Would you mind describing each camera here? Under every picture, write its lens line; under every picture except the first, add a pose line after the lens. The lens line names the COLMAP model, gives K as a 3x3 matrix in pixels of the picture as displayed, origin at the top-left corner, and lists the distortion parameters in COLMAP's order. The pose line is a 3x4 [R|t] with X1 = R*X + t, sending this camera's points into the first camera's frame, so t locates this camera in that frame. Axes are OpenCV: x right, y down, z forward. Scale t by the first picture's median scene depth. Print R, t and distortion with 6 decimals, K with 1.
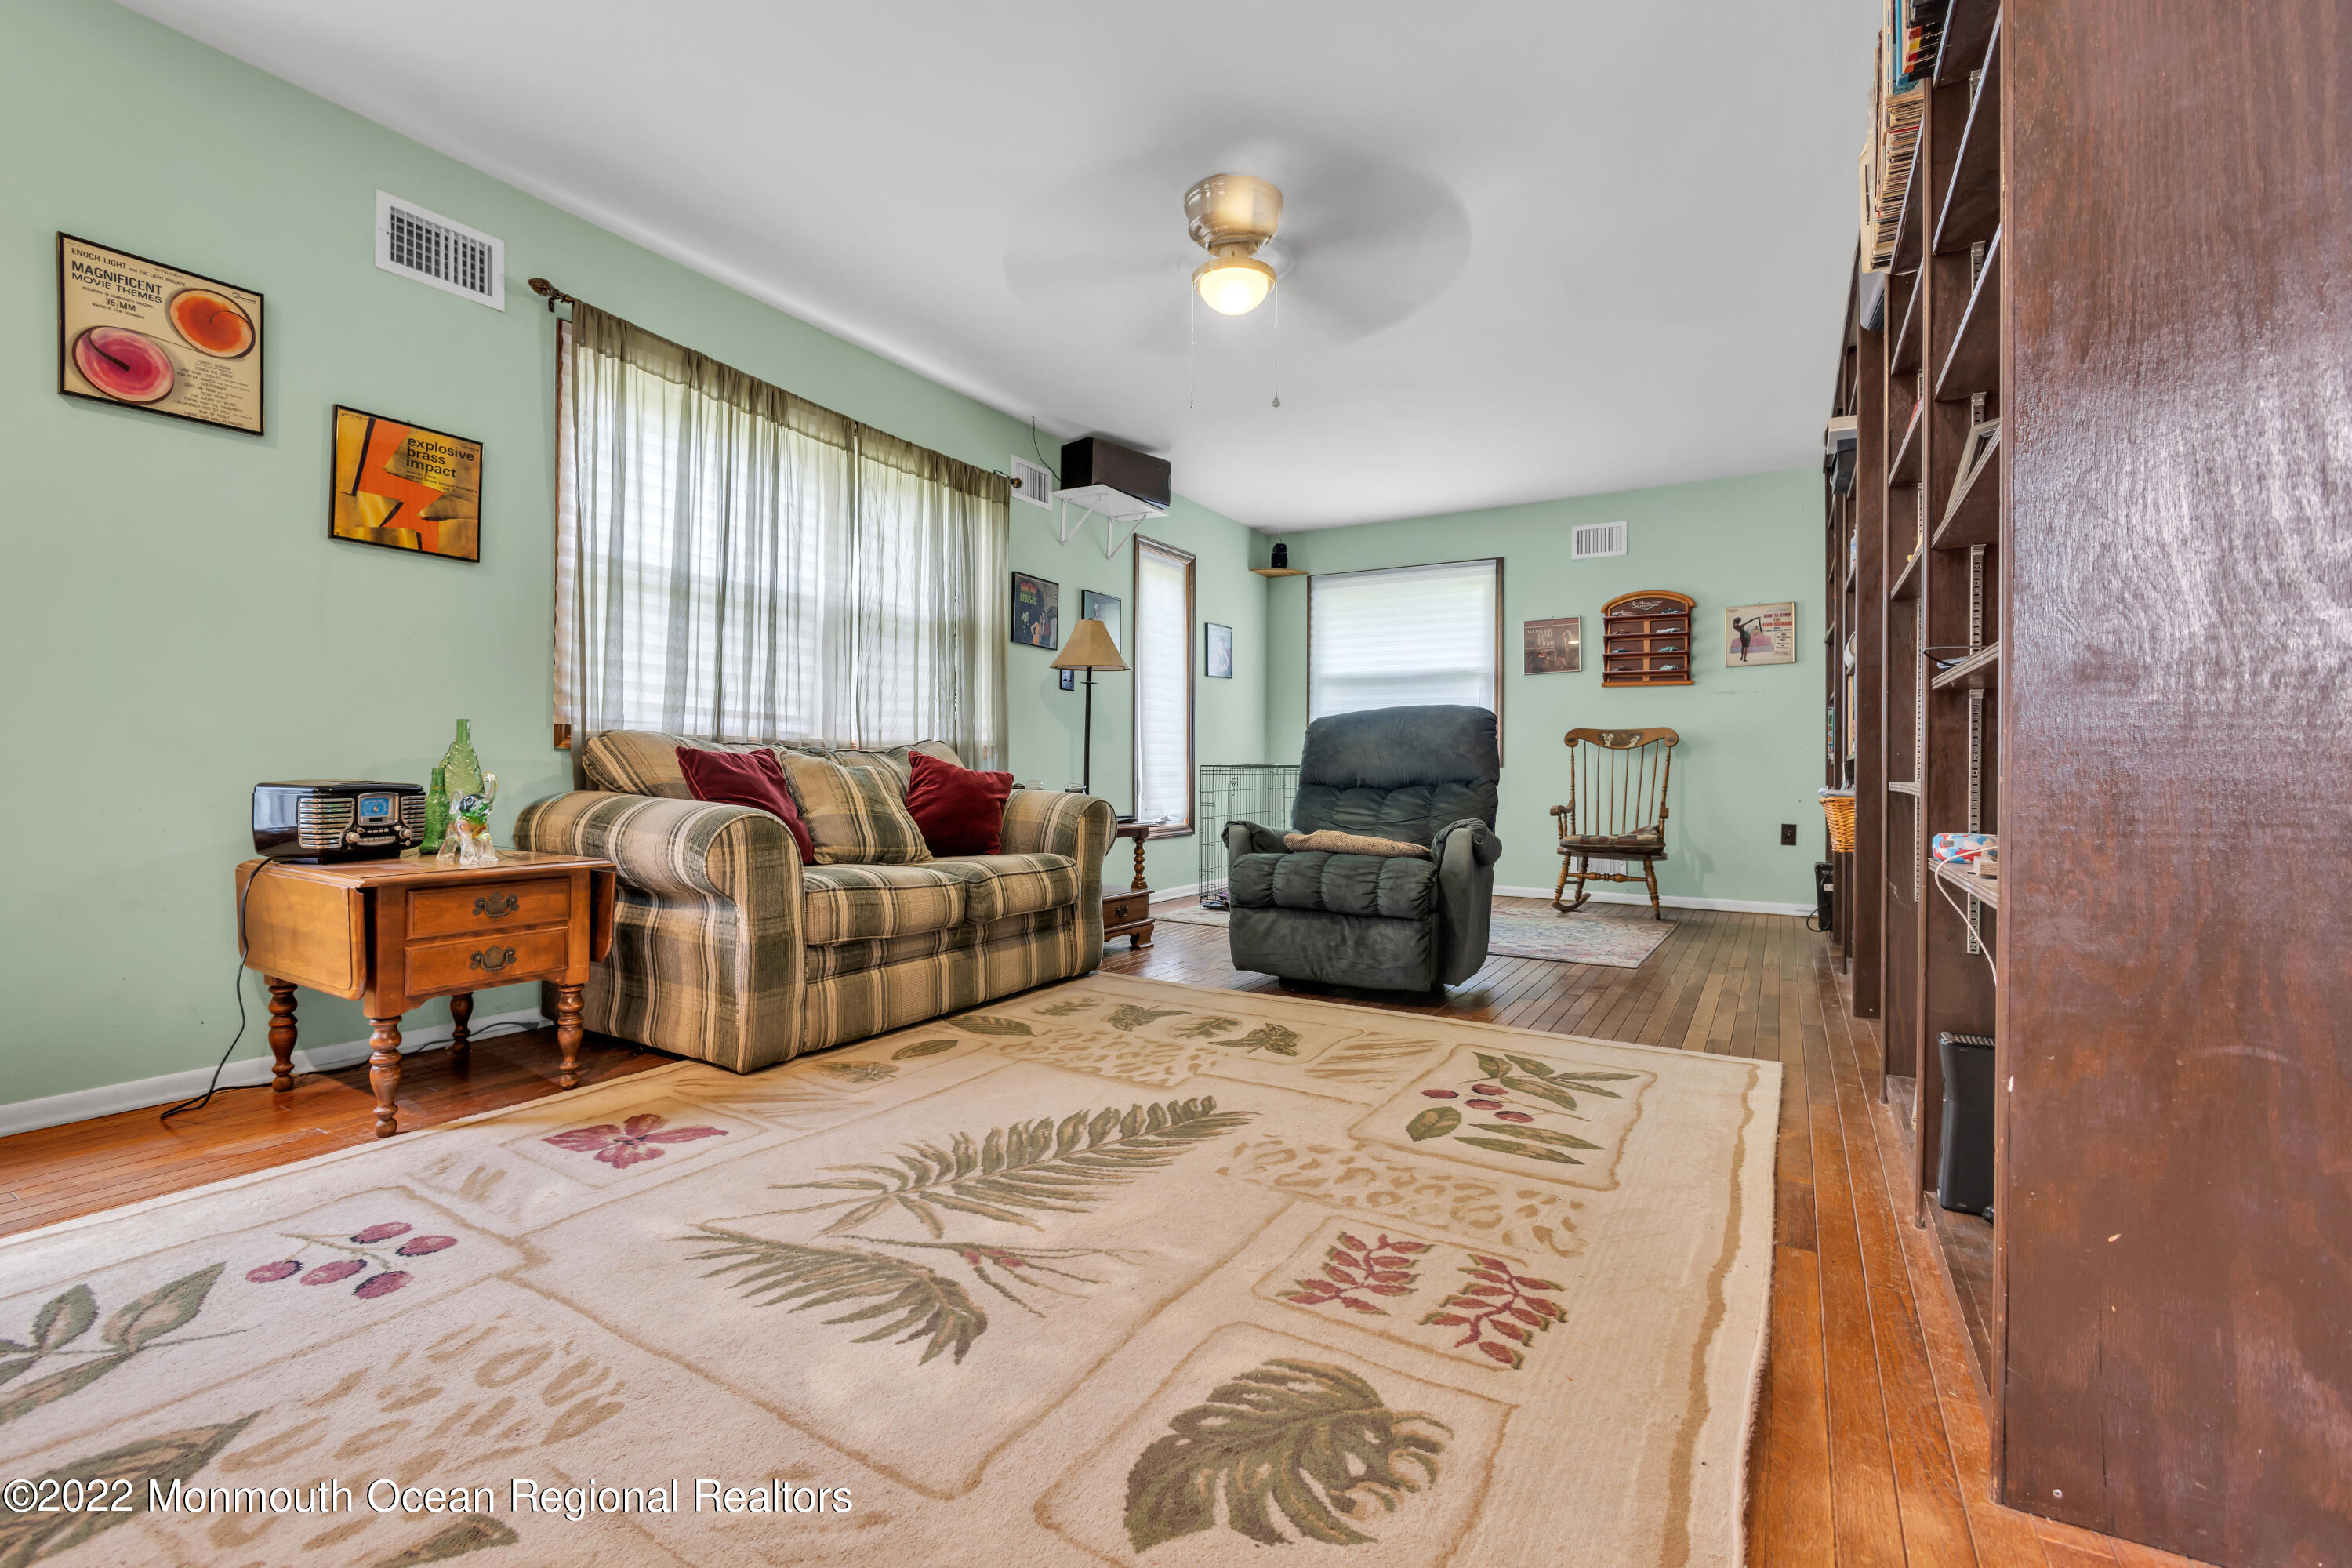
lens RADIAL K [[1015.1, 0, 1186.5], [0, 1015.1, 760.5], [0, 0, 1]] dist [-0.003540, -0.000167]
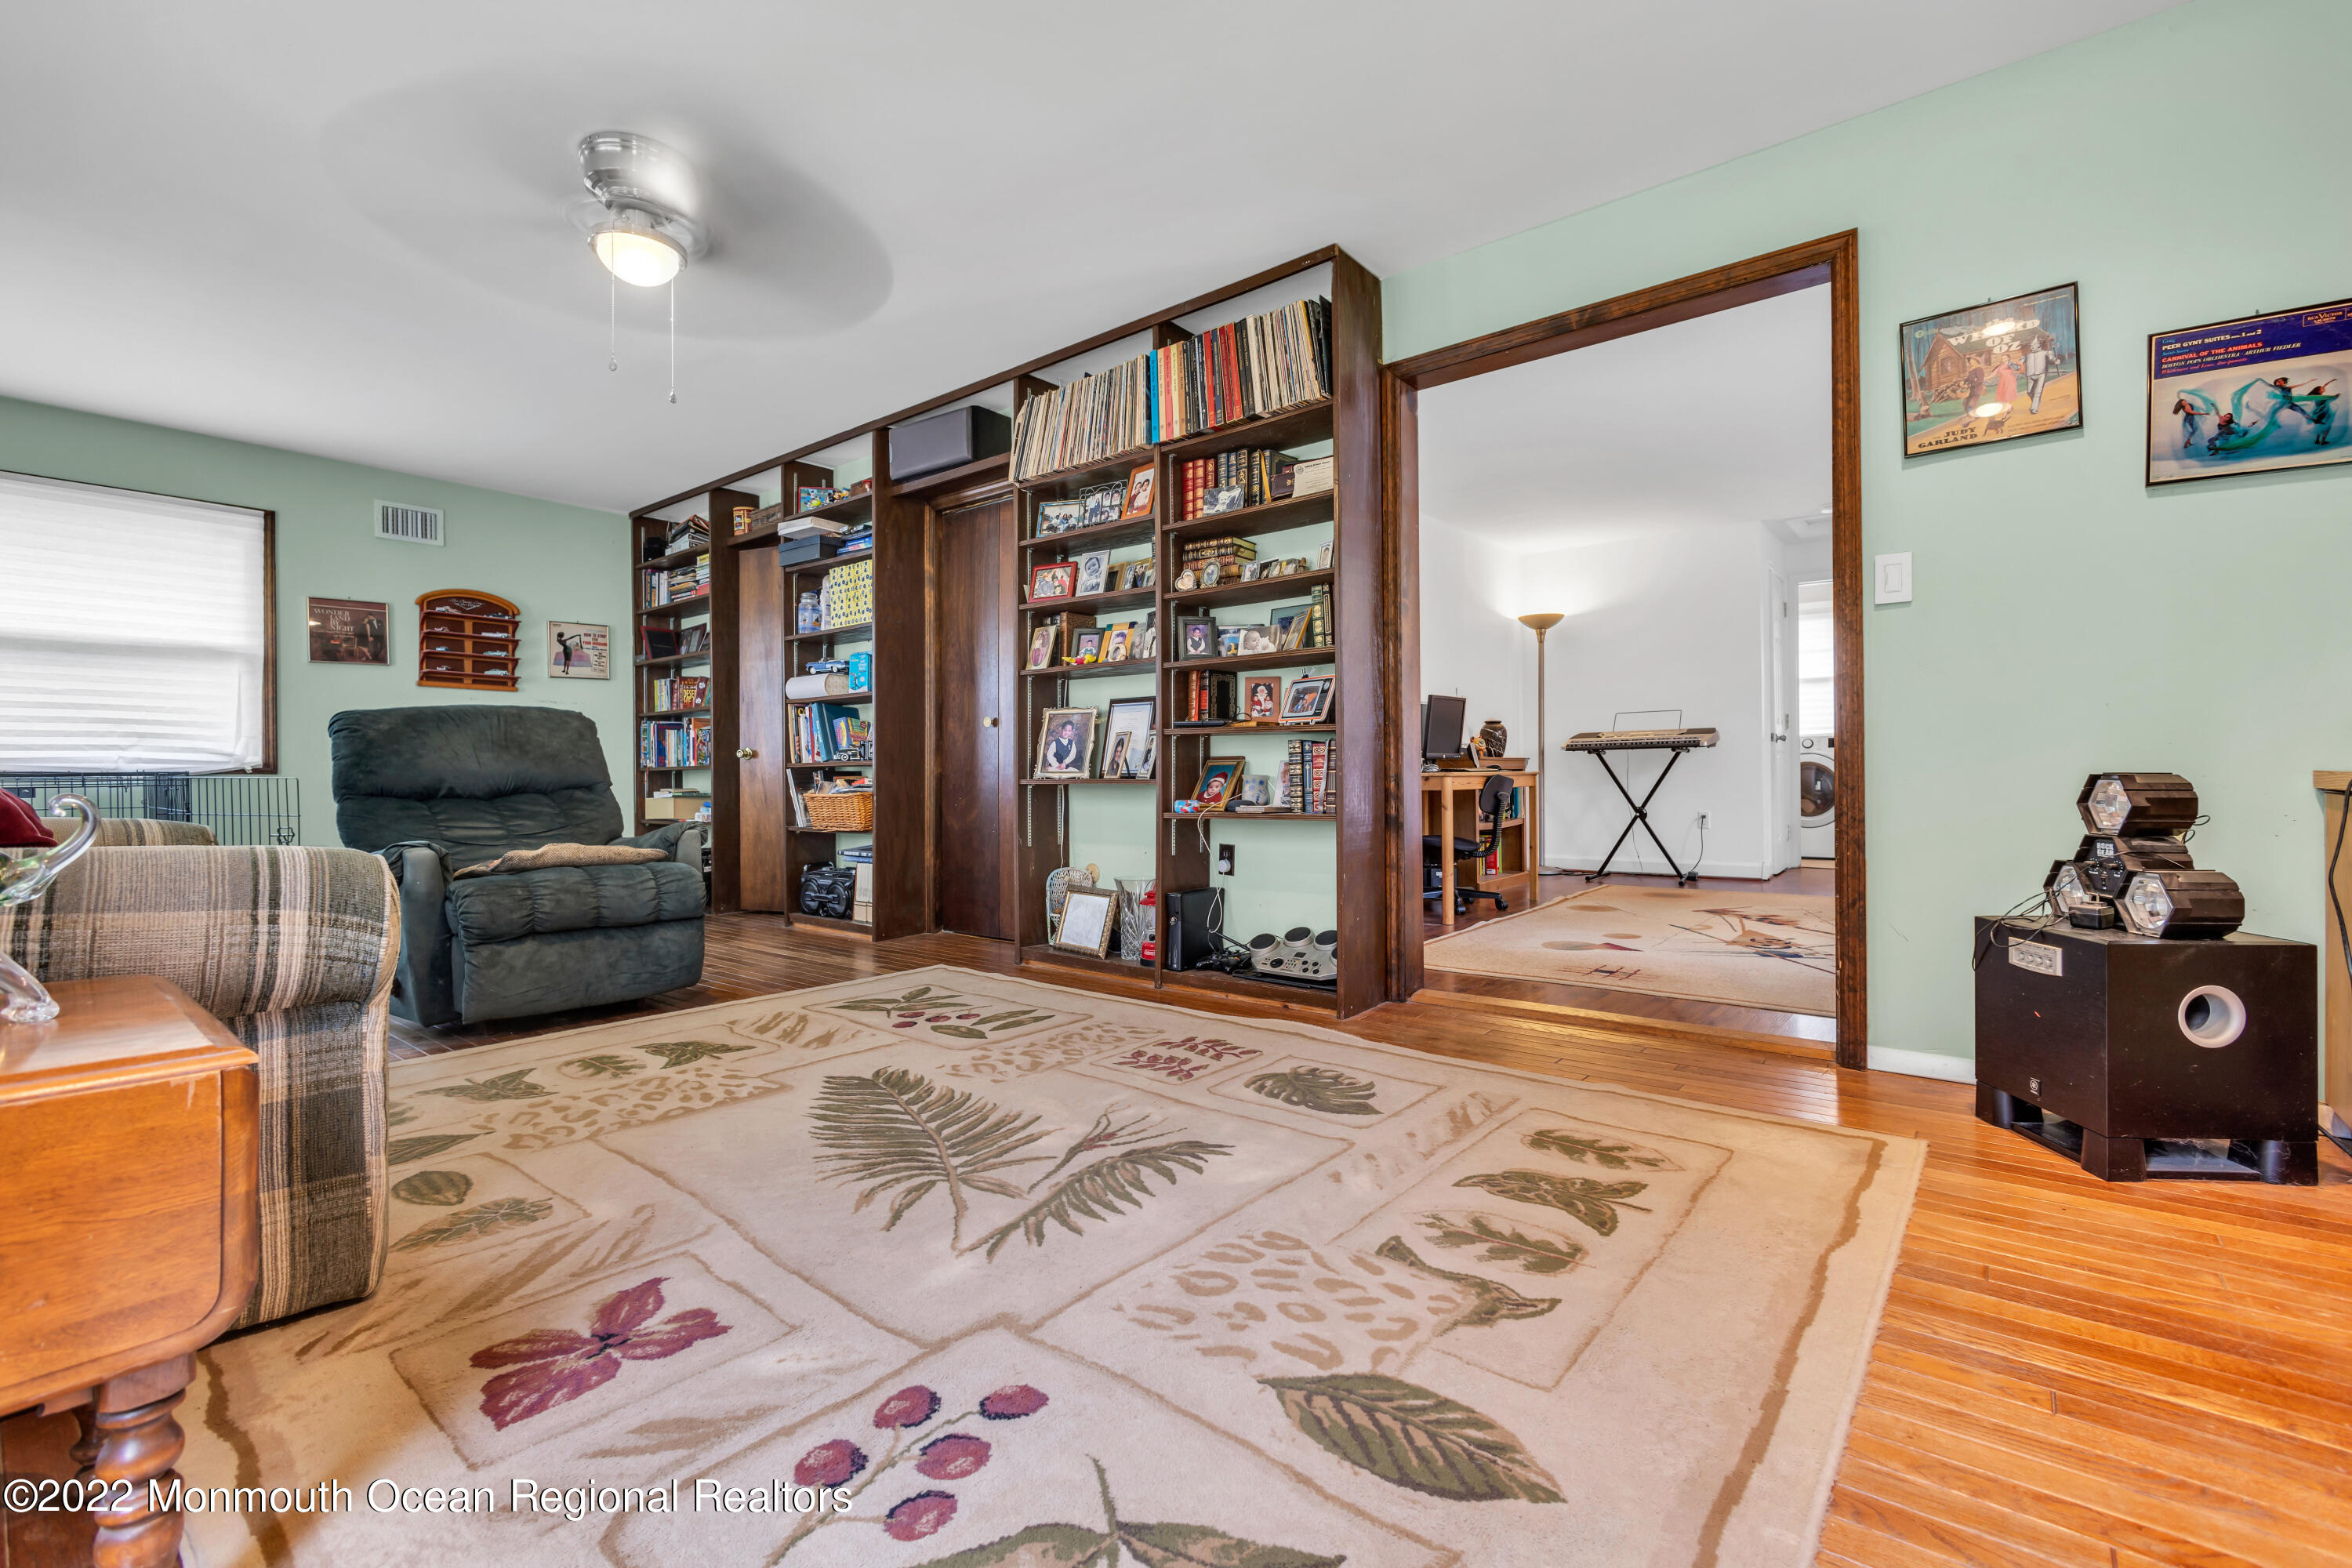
lens RADIAL K [[1015.1, 0, 1186.5], [0, 1015.1, 760.5], [0, 0, 1]] dist [-0.003540, -0.000167]
pose [[0.143916, 0.007158, 0.989564, -1.245364], [-0.003228, 0.999972, -0.006764, -0.002117], [-0.989585, -0.002221, 0.143935, 0.576539]]
